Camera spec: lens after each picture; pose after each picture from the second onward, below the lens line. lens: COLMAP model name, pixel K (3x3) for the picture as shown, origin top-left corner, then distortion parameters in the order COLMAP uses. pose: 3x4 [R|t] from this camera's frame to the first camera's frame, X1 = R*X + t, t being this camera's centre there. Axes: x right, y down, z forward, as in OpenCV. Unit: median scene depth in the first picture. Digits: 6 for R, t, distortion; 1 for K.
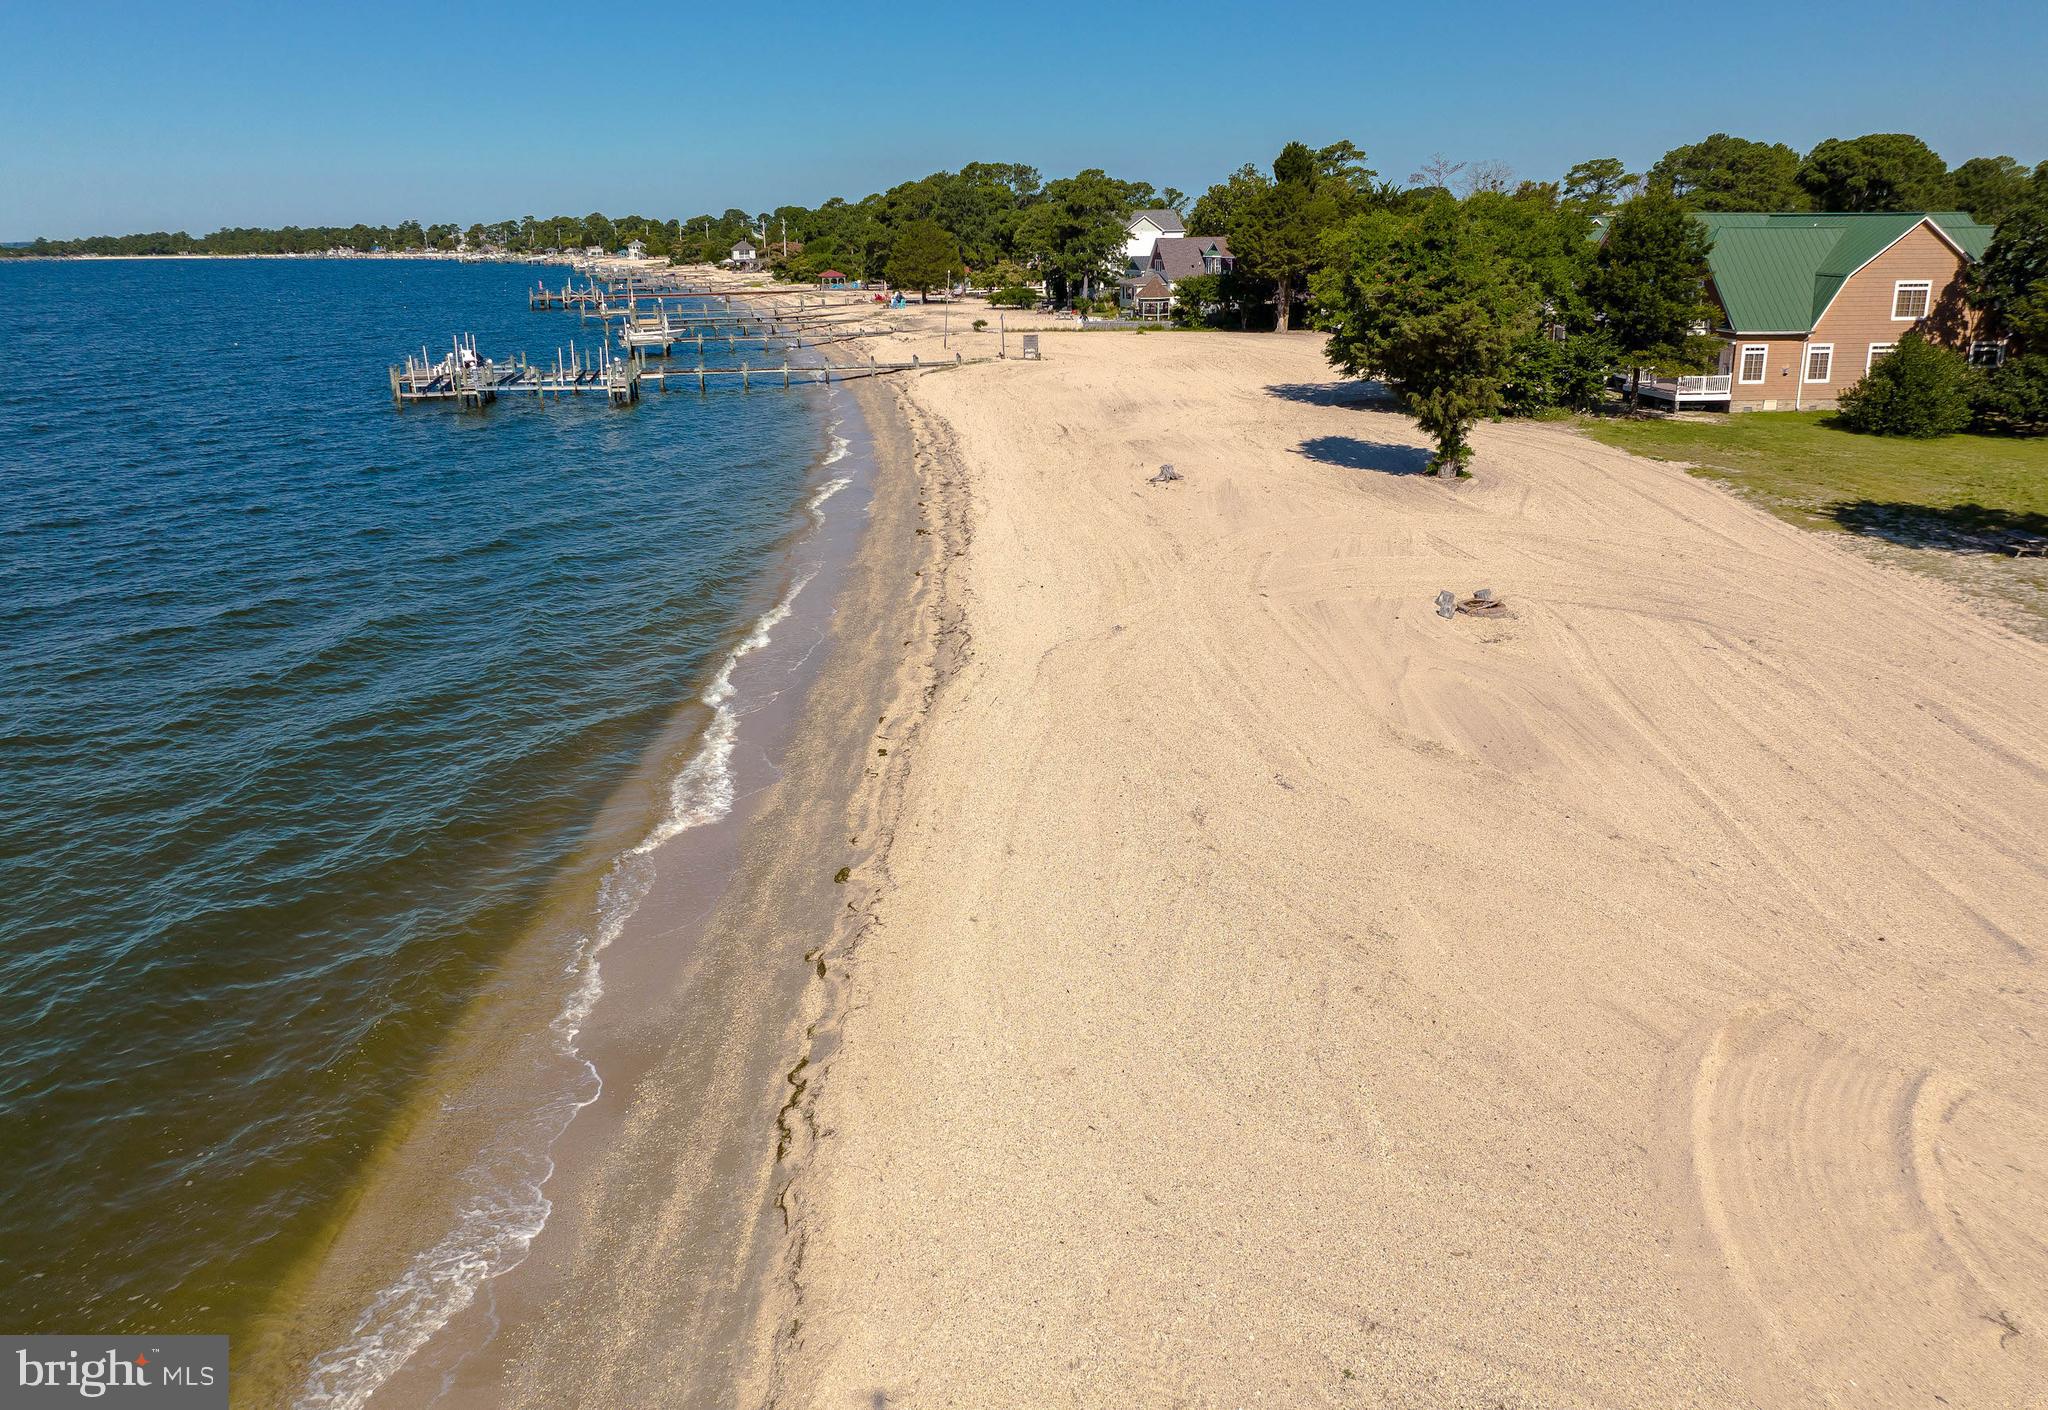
lens RADIAL K [[1495.2, 0, 1023.6], [0, 1495.2, 702.0], [0, 0, 1]] dist [0.001573, 0.000086]
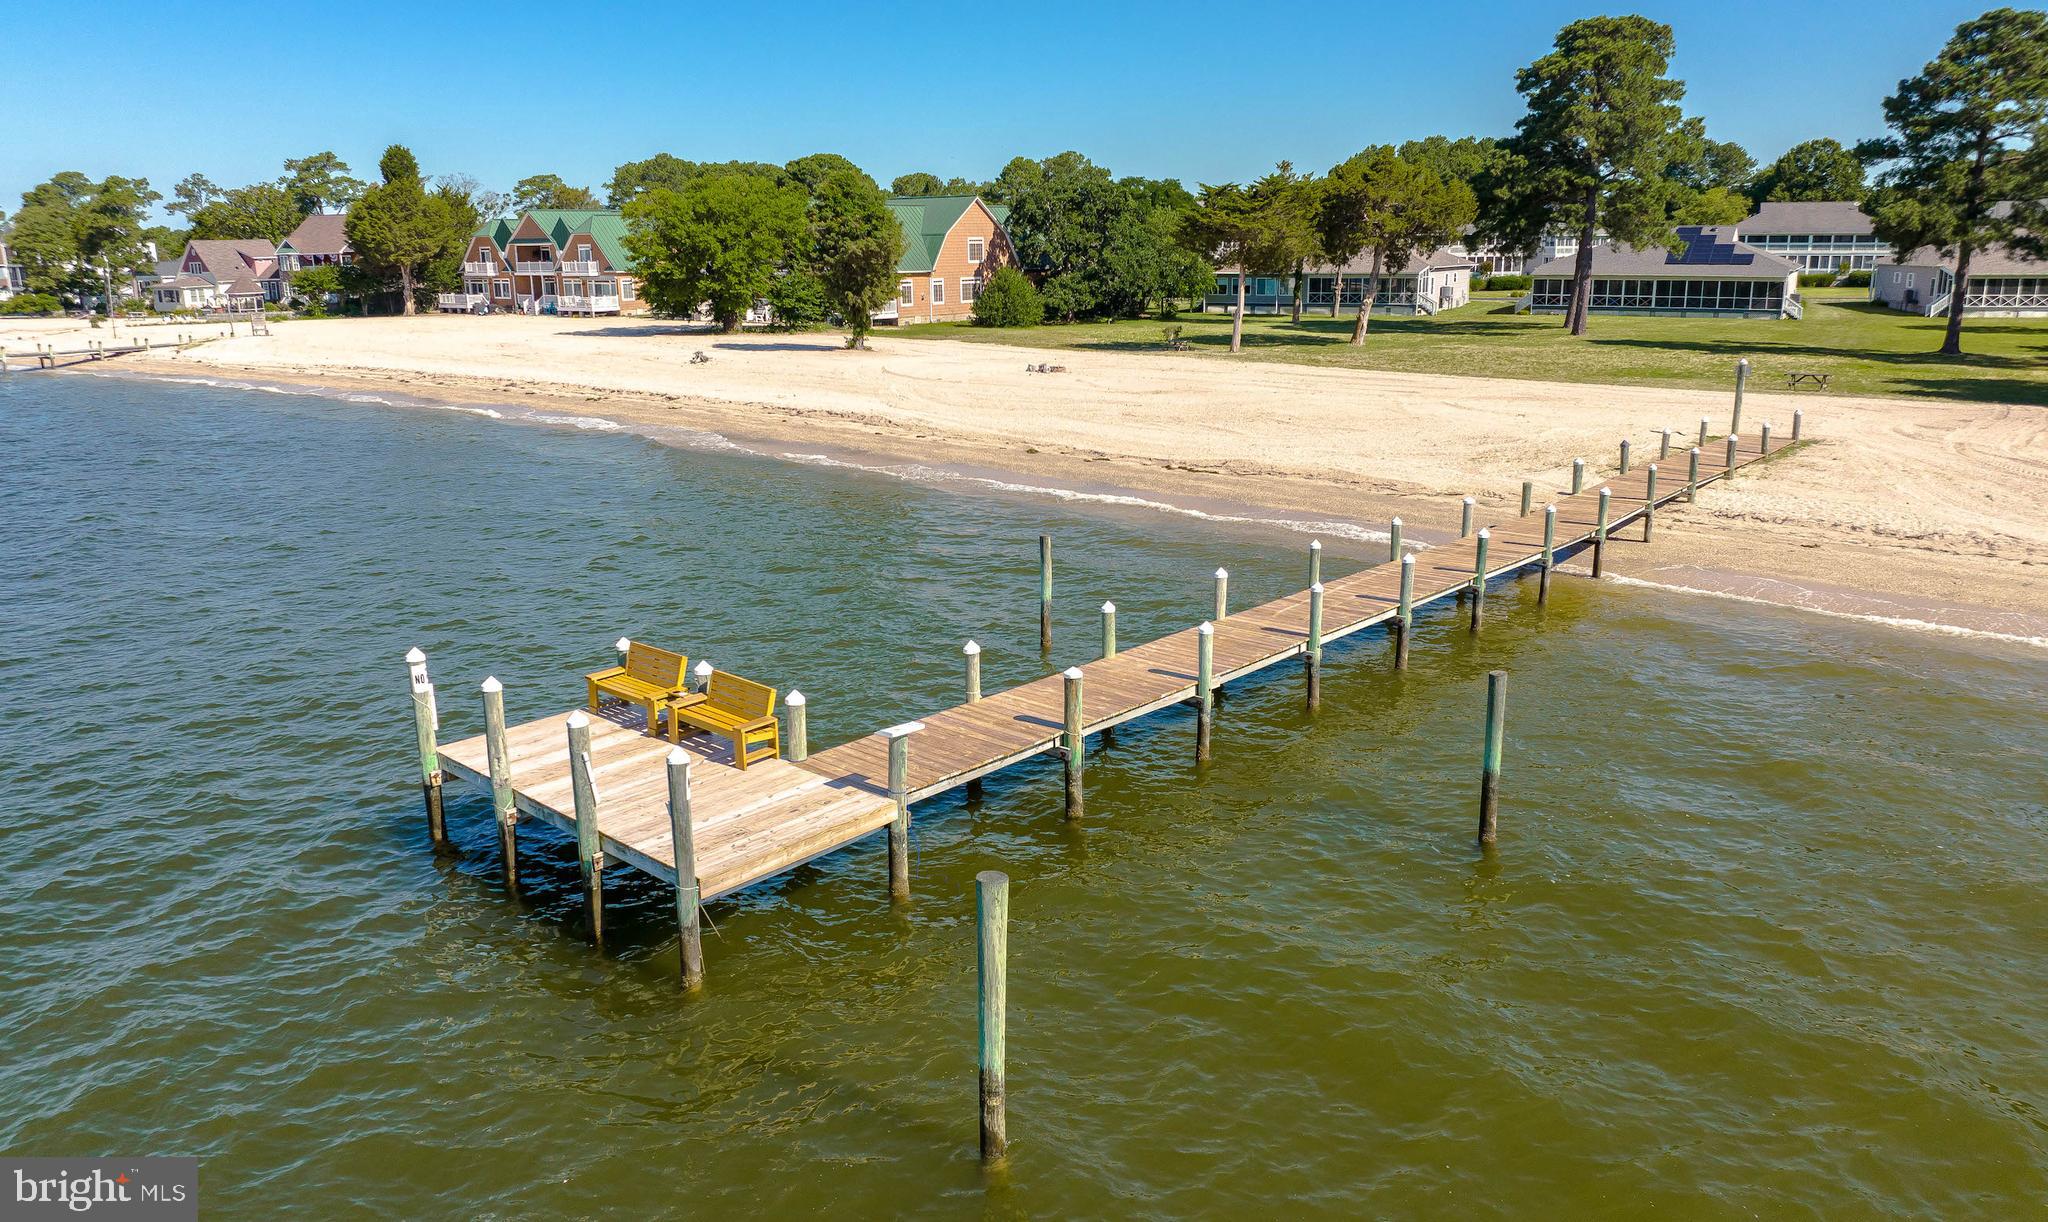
lens RADIAL K [[1446.6, 0, 1022.4], [0, 1446.6, 613.1], [0, 0, 1]] dist [-0.006296, 0.001502]
pose [[0.733032, -0.179128, 0.656184, -0.253449], [0.219314, 0.975422, 0.021276, 0.047773], [-0.643867, 0.128315, 0.754301, -0.074140]]
